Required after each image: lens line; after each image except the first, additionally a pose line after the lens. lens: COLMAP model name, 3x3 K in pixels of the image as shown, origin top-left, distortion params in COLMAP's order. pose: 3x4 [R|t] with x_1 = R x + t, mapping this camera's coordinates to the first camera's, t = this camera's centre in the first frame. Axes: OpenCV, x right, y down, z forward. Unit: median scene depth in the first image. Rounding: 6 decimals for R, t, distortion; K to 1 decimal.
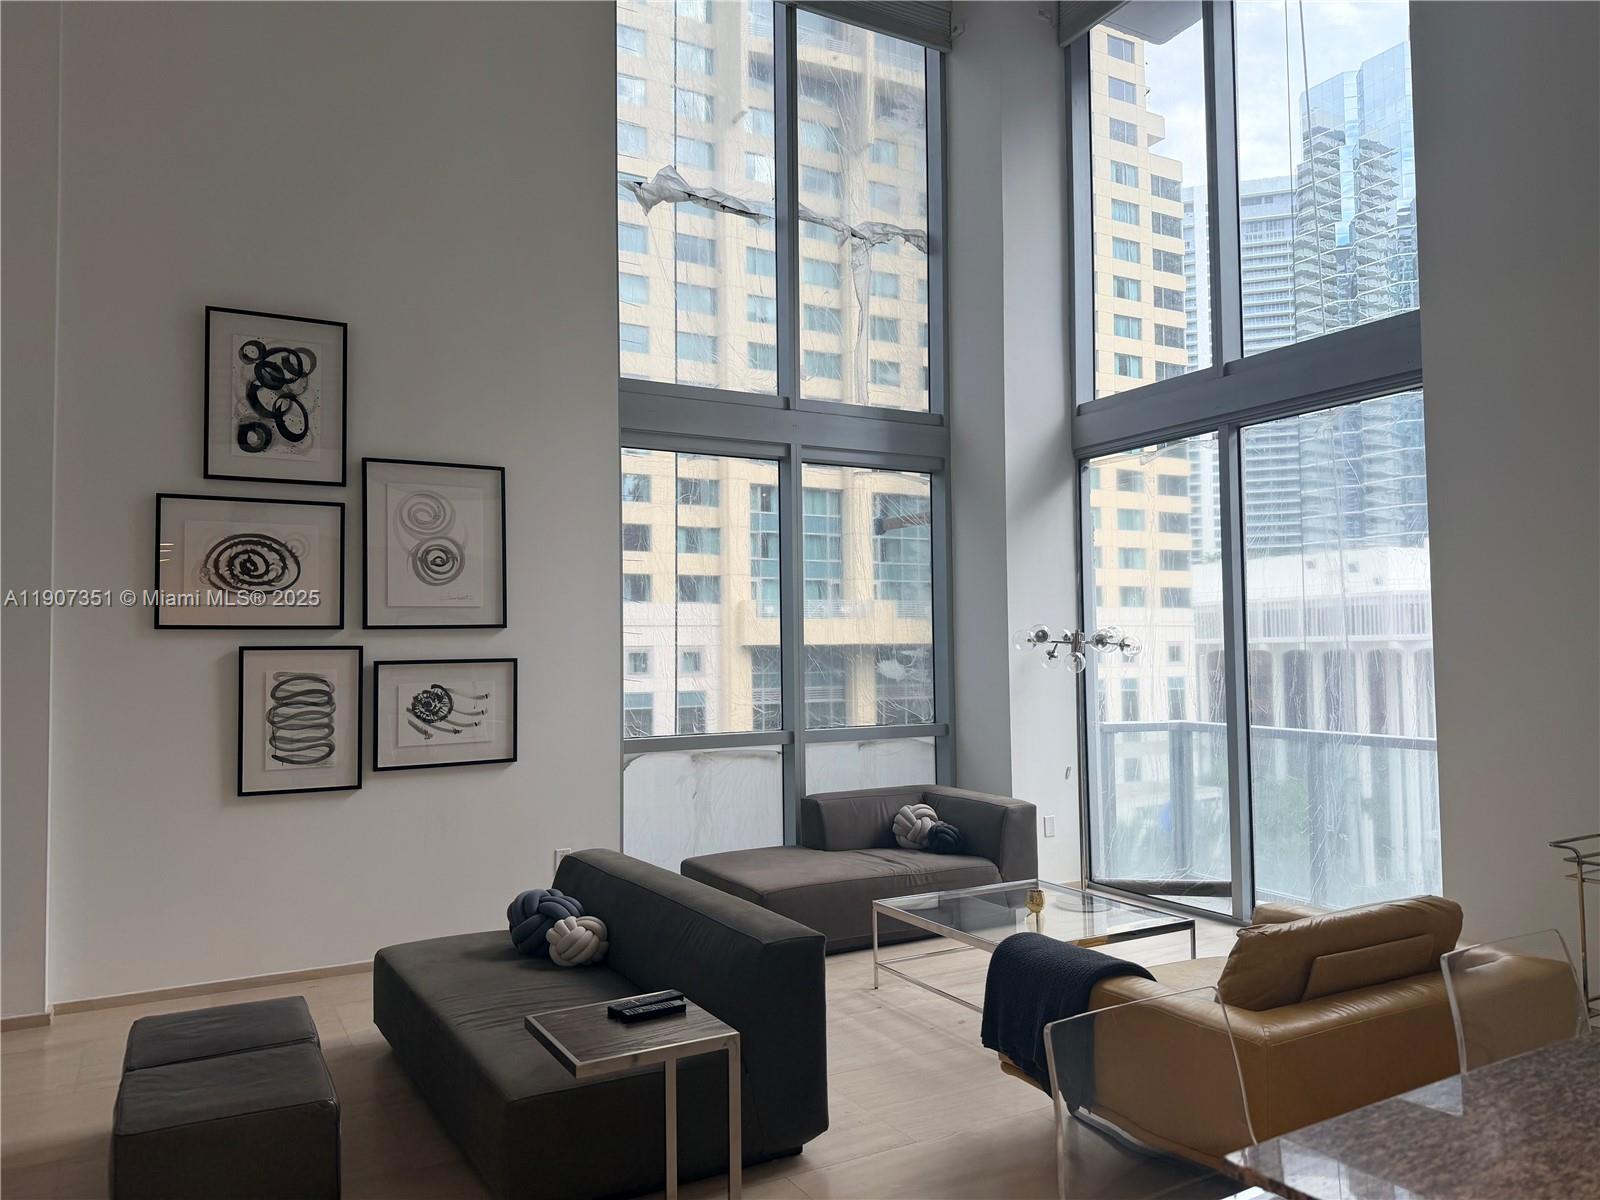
lens RADIAL K [[1126.1, 0, 795.6], [0, 1126.1, 605.8], [0, 0, 1]] dist [0.035768, -0.022165]
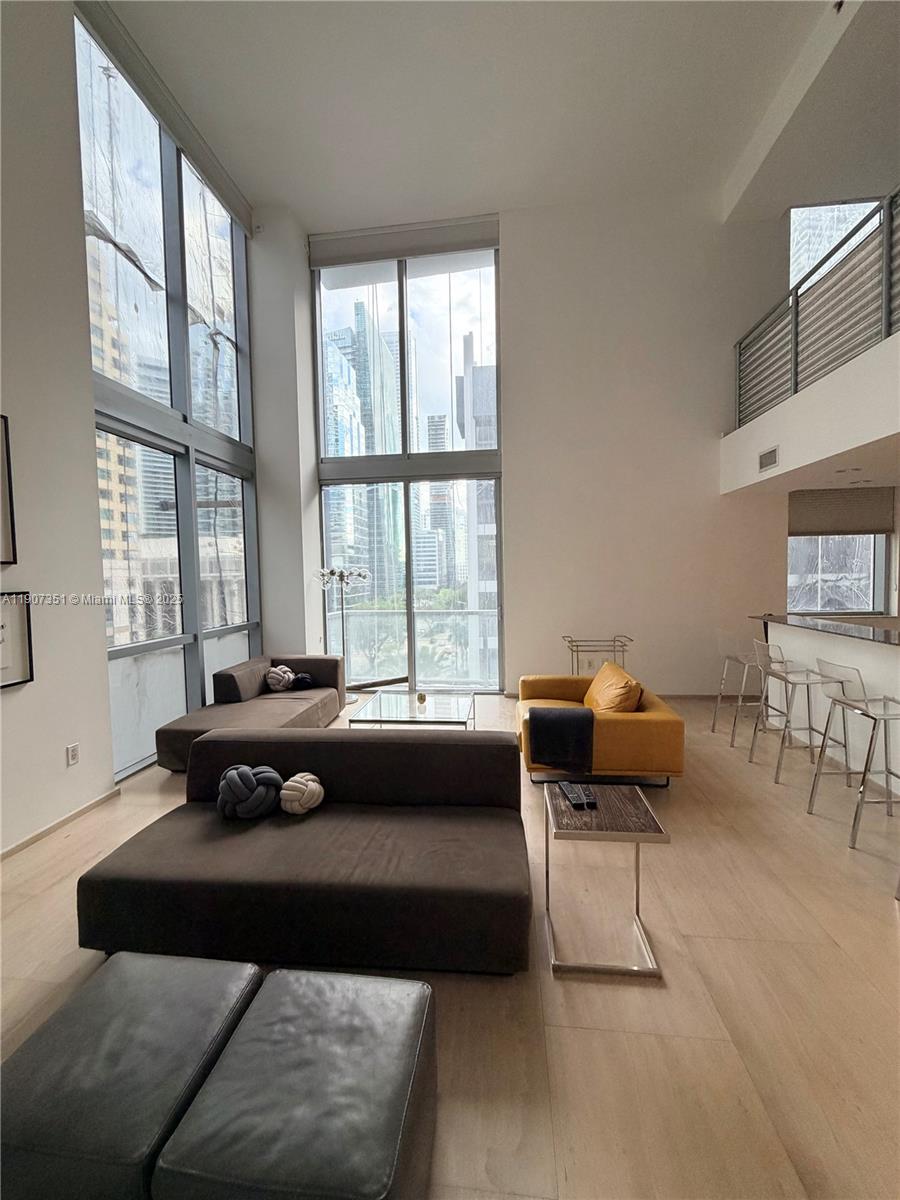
lens RADIAL K [[479.7, 0, 448.1], [0, 479.7, 597.9], [0, 0, 1]] dist [0.002312, -0.000414]
pose [[0.584444, -0.043160, 0.810285, -0.415770], [-0.018355, 0.997626, 0.066378, 0.012574], [-0.811226, -0.053667, 0.582264, 0.400577]]
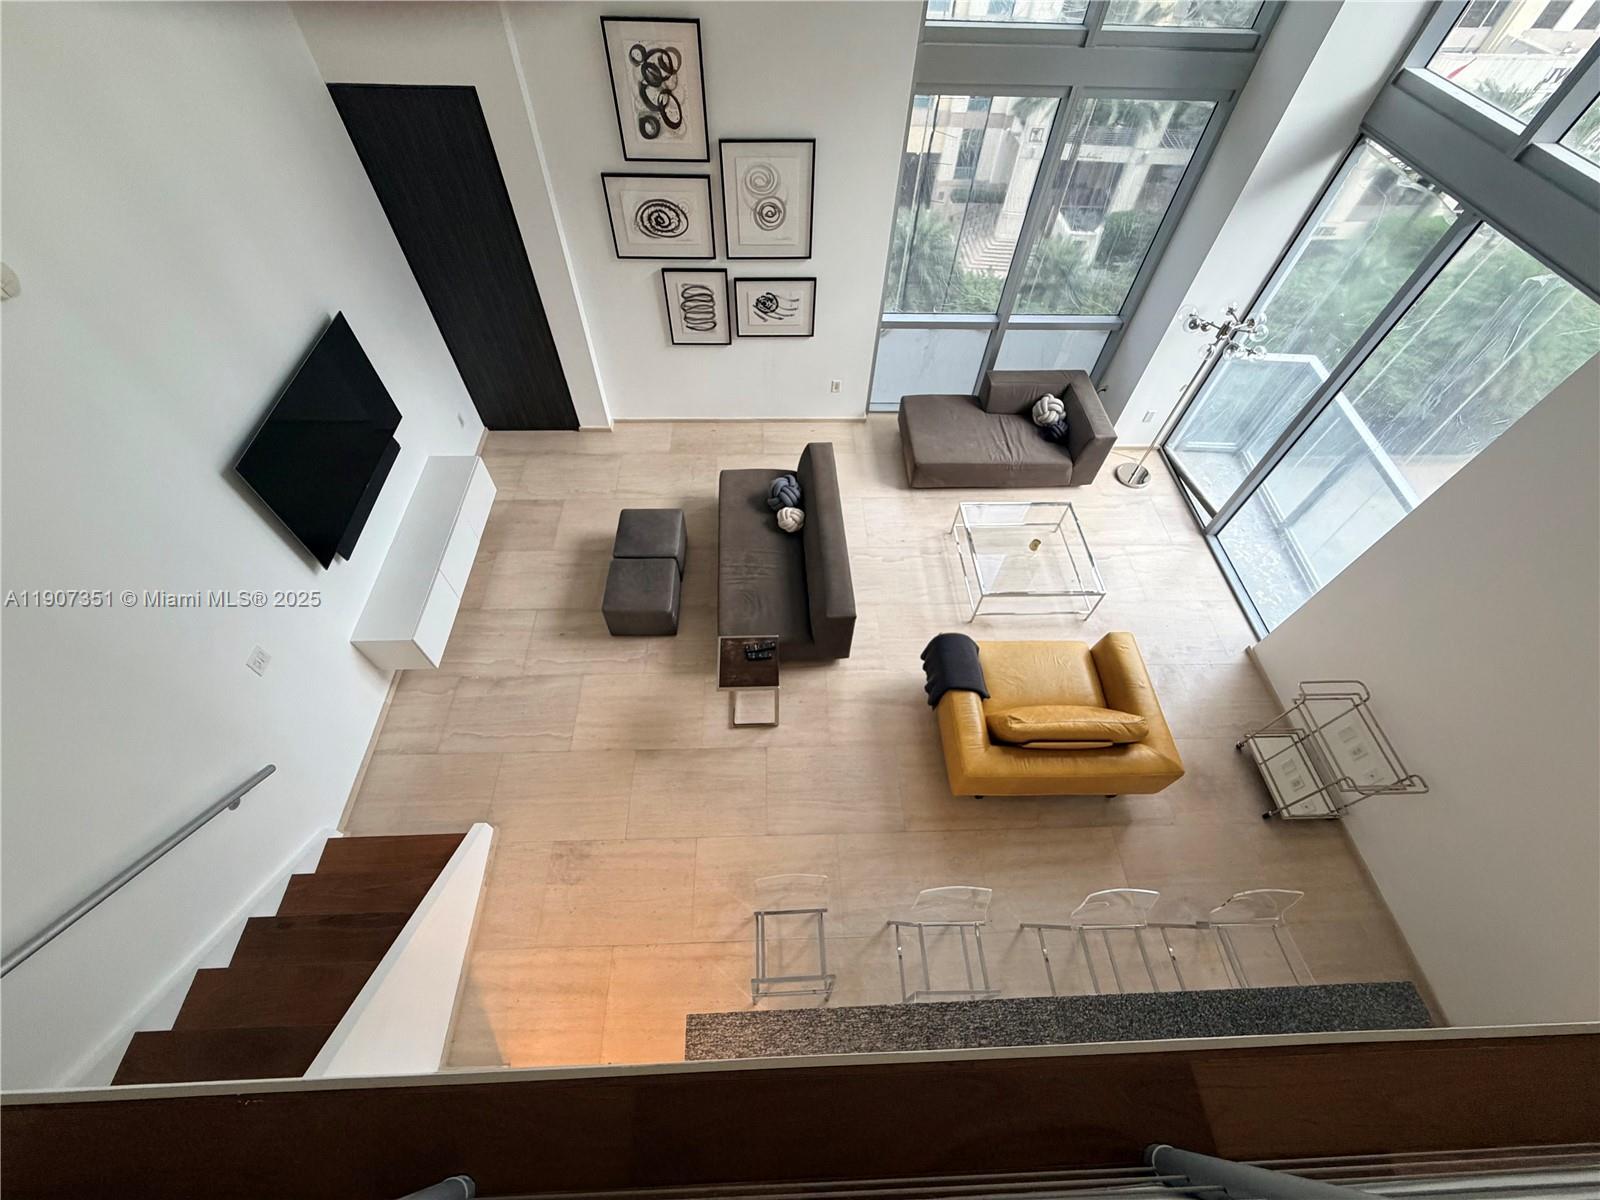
lens RADIAL K [[639.6, 0, 790.8], [0, 639.6, 601.6], [0, 0, 1]] dist [0.002312, -0.000414]
pose [[0.886327, 0.394963, -0.241720, 0.130649], [-0.012589, 0.542366, 0.840048, -0.501838], [0.462889, -0.741514, 0.485686, 0.210393]]
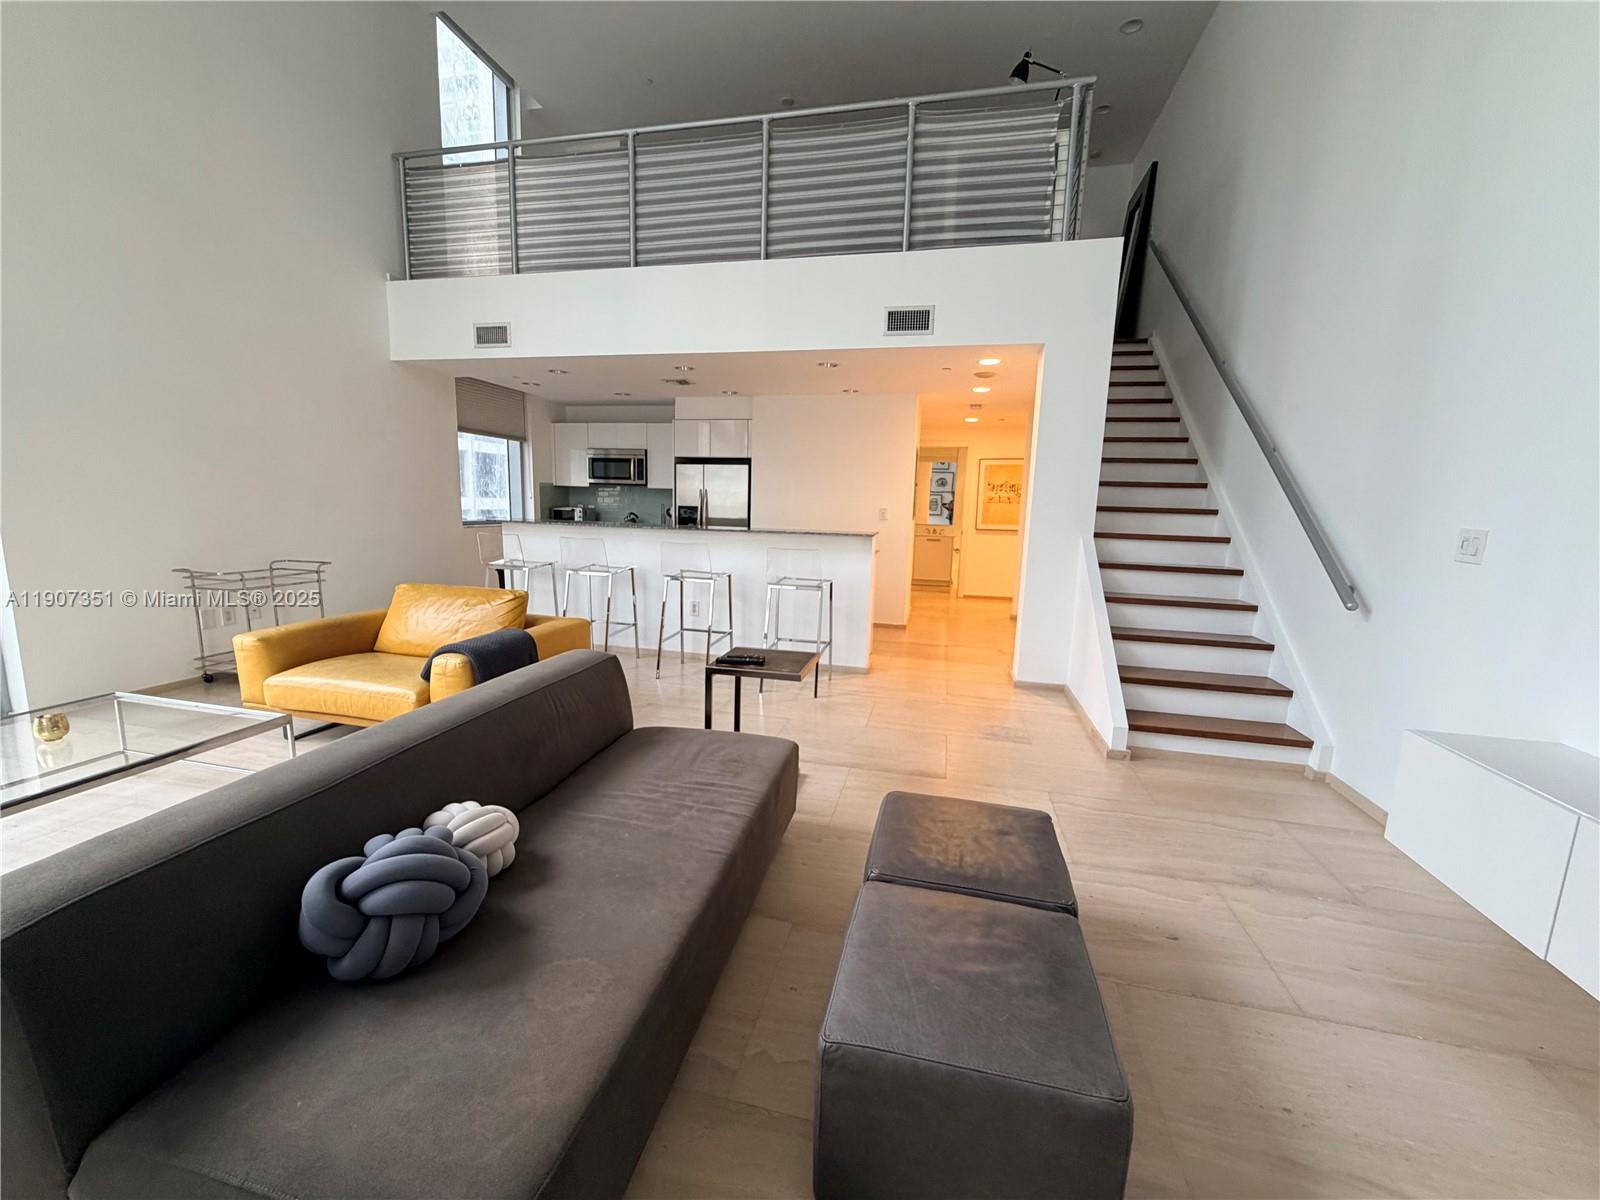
lens RADIAL K [[639.6, 0, 793.8], [0, 639.6, 602.3], [0, 0, 1]] dist [0.002312, -0.000414]
pose [[-0.736450, -0.111691, 0.667208, -0.425016], [-0.046384, 0.992292, 0.114912, 0.083180], [-0.674900, 0.053679, -0.735954, 0.865631]]
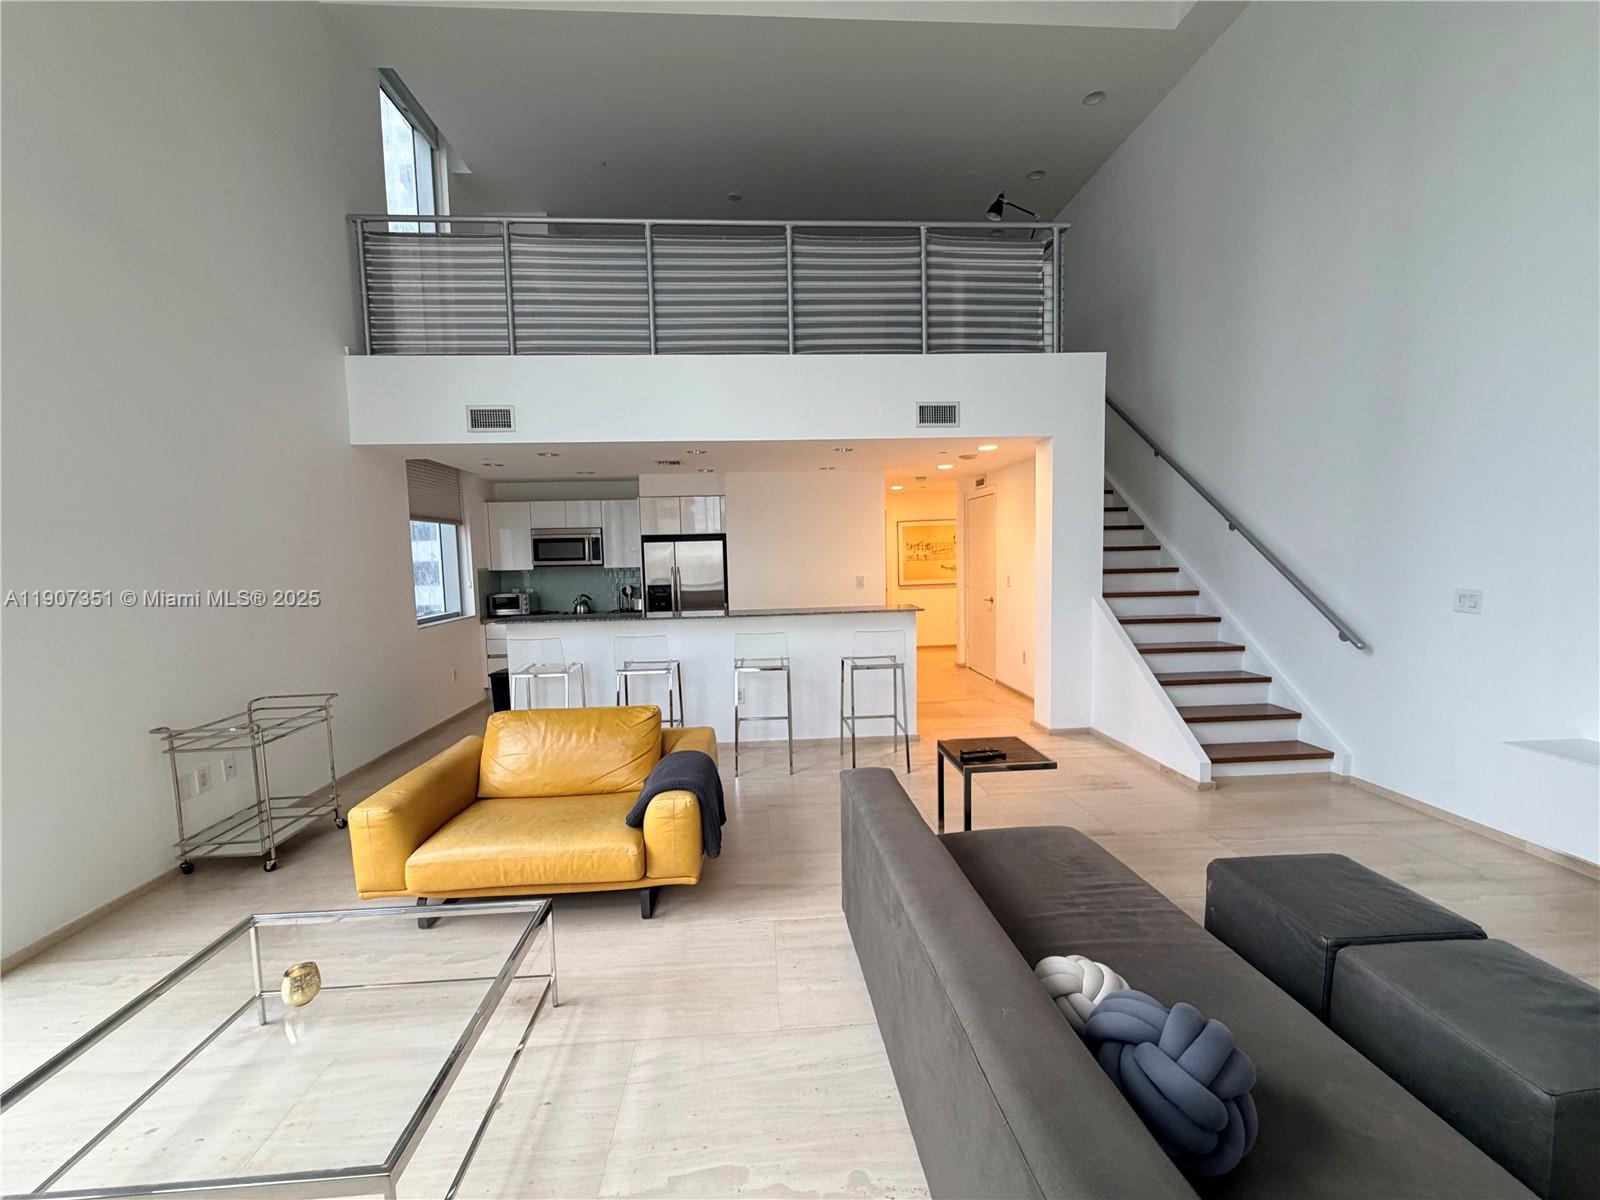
lens RADIAL K [[639.6, 0, 794.1], [0, 639.6, 602.8], [0, 0, 1]] dist [0.002312, -0.000414]
pose [[-0.902135, 0.000486, 0.431453, -0.155146], [0.017762, 0.999193, 0.036013, 0.042625], [-0.431088, 0.040152, -0.901416, 1.055667]]
